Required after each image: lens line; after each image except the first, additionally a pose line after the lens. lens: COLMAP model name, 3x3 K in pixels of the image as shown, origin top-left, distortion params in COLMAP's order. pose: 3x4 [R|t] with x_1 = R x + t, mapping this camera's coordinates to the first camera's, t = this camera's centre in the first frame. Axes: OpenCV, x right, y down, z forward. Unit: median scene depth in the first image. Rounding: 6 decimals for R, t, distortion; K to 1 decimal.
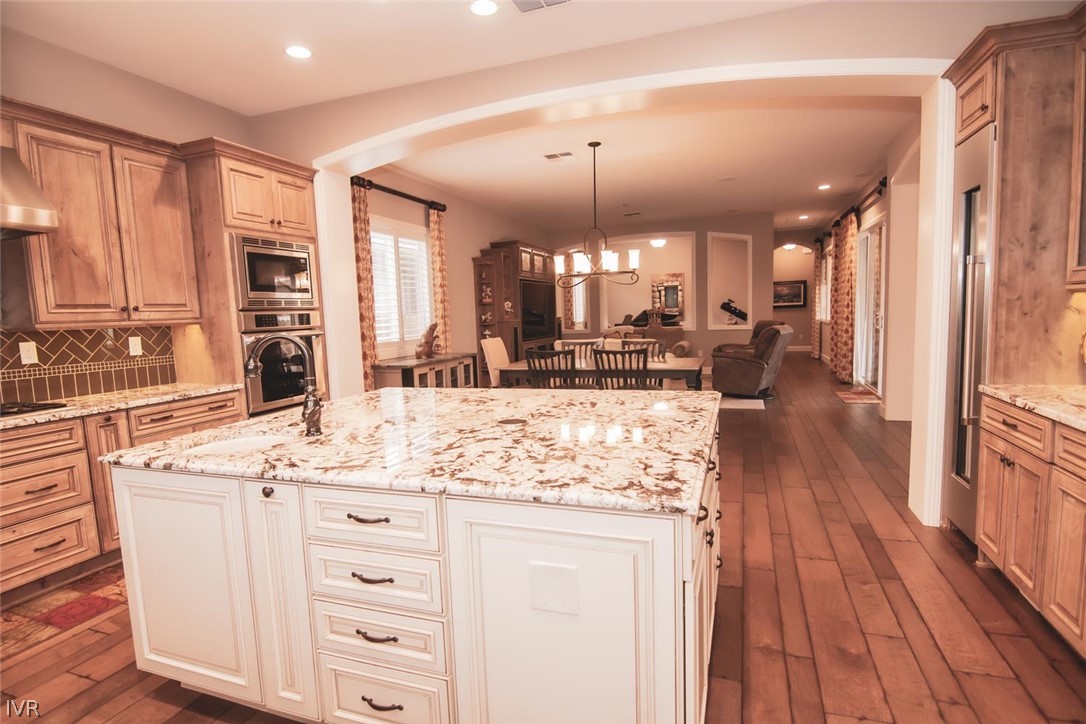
lens RADIAL K [[555.8, 0, 542.3], [0, 555.8, 369.7], [0, 0, 1]] dist [-0.000255, -0.000214]
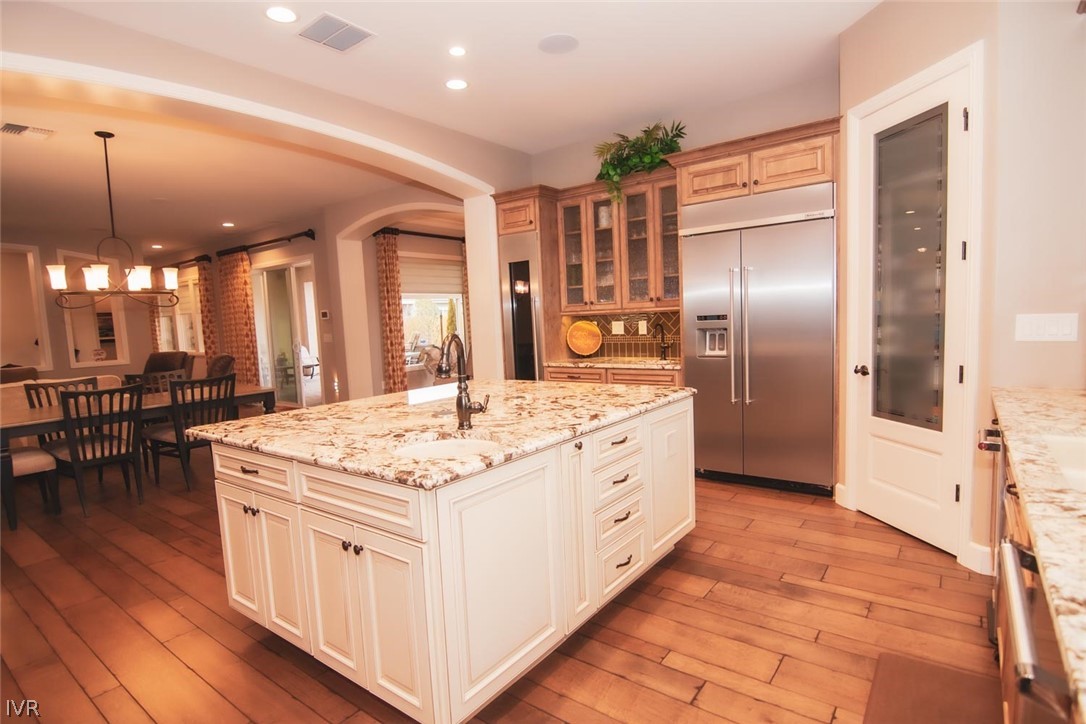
lens RADIAL K [[555.8, 0, 542.3], [0, 555.8, 369.7], [0, 0, 1]] dist [-0.000255, -0.000214]
pose [[0.300004, -0.070073, 0.951361, -1.095557], [0.135181, 0.990357, 0.030317, -0.006285], [-0.944311, 0.119511, 0.306584, 0.409766]]
